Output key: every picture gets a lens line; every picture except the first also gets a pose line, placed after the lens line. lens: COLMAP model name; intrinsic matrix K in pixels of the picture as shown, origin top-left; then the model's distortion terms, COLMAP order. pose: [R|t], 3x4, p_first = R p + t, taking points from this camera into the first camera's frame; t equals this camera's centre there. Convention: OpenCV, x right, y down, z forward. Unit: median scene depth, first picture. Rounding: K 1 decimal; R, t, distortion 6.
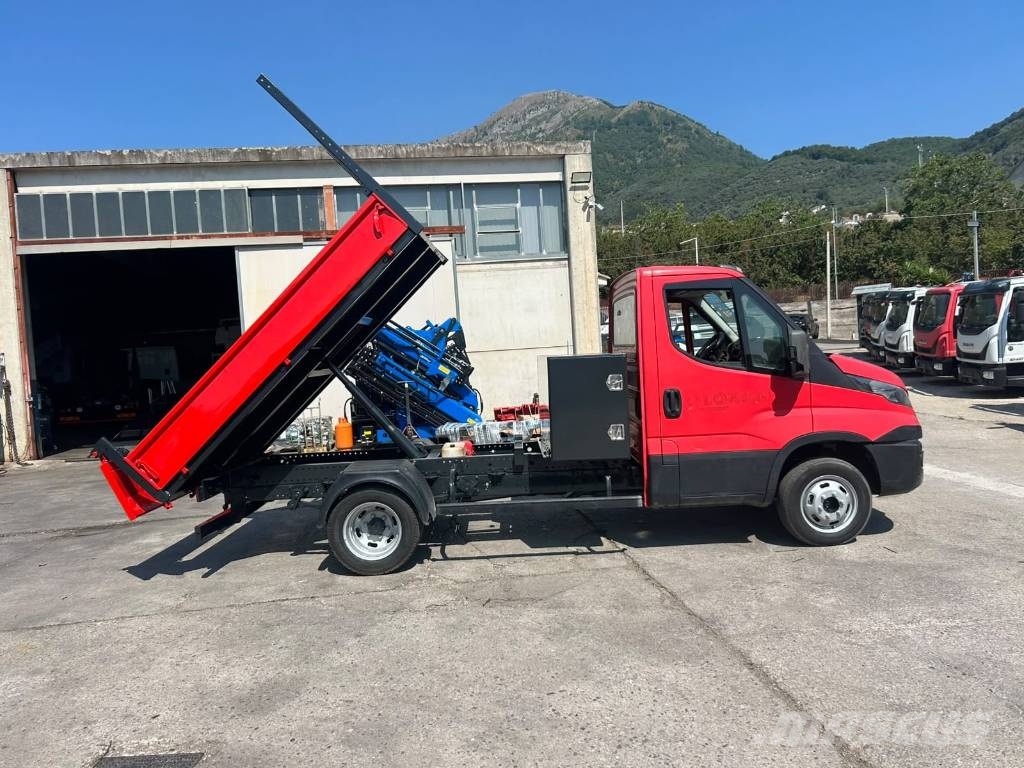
lens RADIAL K [[768.5, 0, 521.6], [0, 768.5, 402.5], [0, 0, 1]] dist [0.045369, -0.047857]
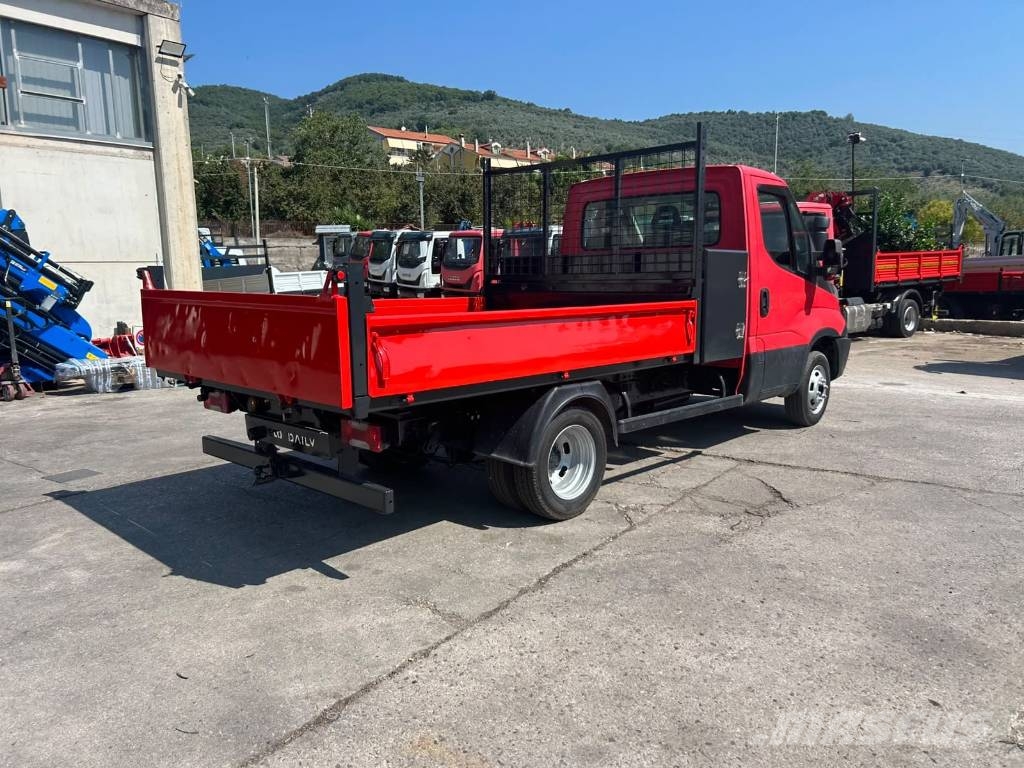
lens RADIAL K [[768.8, 0, 523.3], [0, 768.8, 390.0], [0, 0, 1]] dist [0.043694, -0.047175]
pose [[0.694251, -0.063753, 0.716904, -0.738695], [0.022916, 0.997522, 0.066517, 0.040178], [-0.719368, -0.029751, 0.693991, 0.477657]]
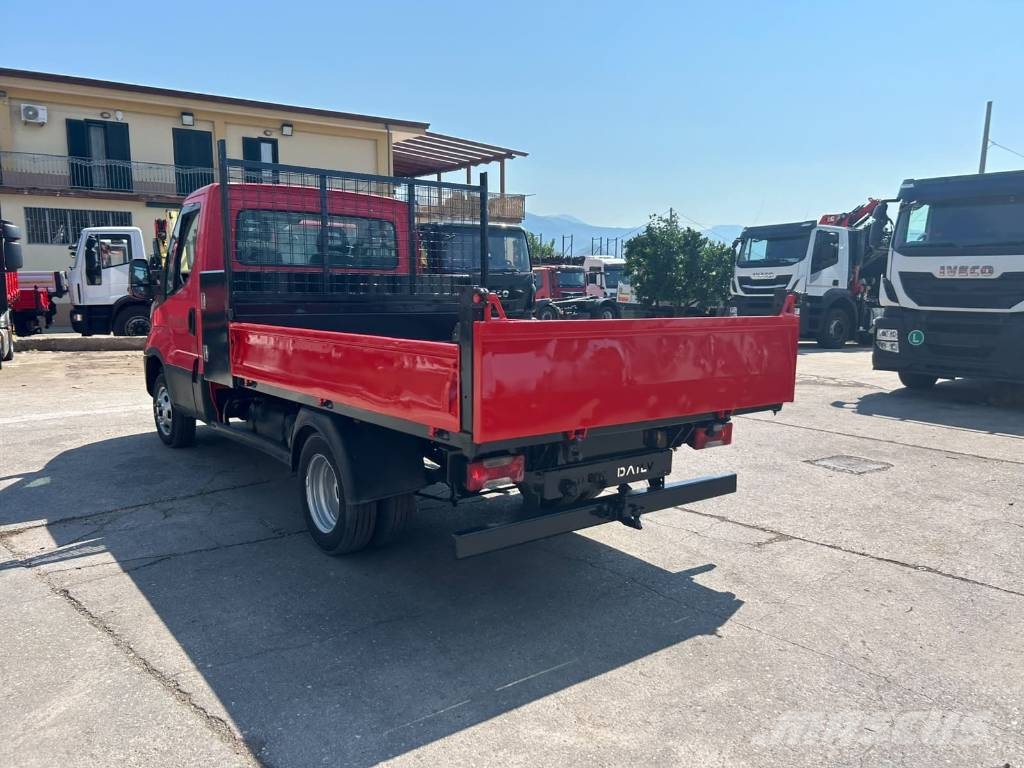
lens RADIAL K [[773.2, 0, 515.9], [0, 773.2, 396.9], [0, 0, 1]] dist [0.046076, -0.042797]
pose [[-0.604170, -0.065132, 0.794189, -0.846101], [0.078097, 0.987016, 0.140358, -0.035202], [-0.793019, 0.146823, -0.591239, 1.528597]]
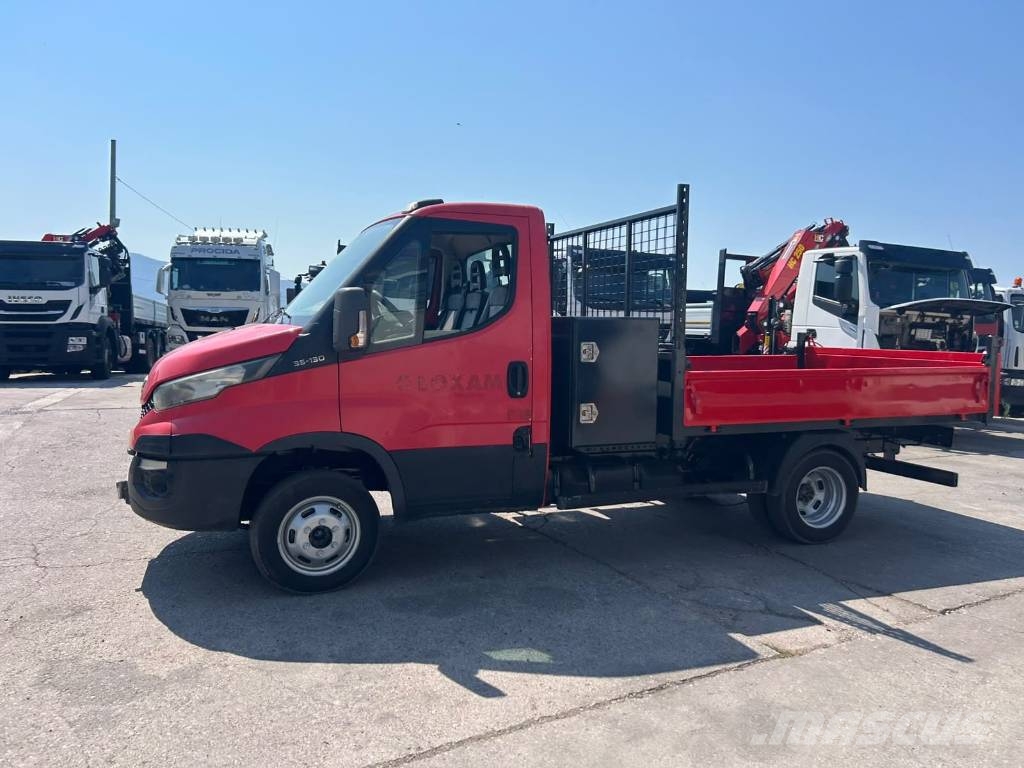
lens RADIAL K [[773.2, 0, 515.9], [0, 773.2, 396.9], [0, 0, 1]] dist [0.046076, -0.042797]
pose [[-0.933488, 0.068140, -0.352077, 0.448037], [0.005100, 0.984205, 0.176958, -0.137229], [0.358574, 0.163392, -0.919091, 1.942129]]
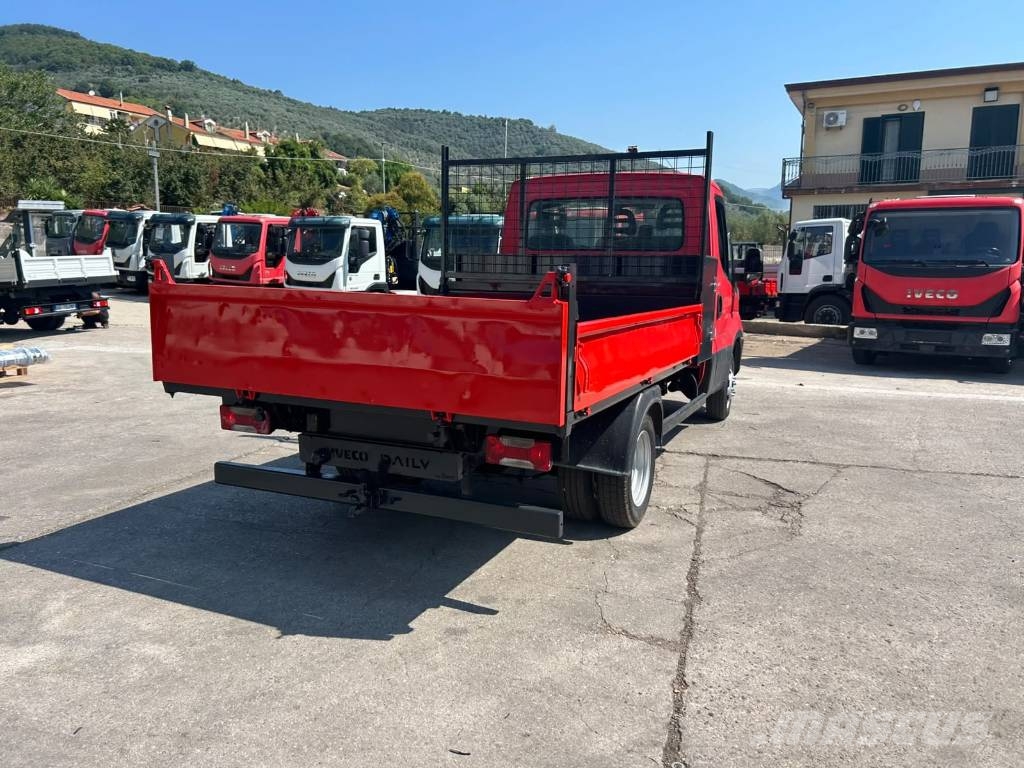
lens RADIAL K [[768.5, 0, 521.6], [0, 768.5, 402.5], [0, 0, 1]] dist [0.045369, -0.047857]
pose [[0.403529, -0.096868, 0.909825, -0.884953], [0.021537, 0.995110, 0.096397, 0.024601], [-0.914713, -0.019304, 0.403642, 0.762521]]
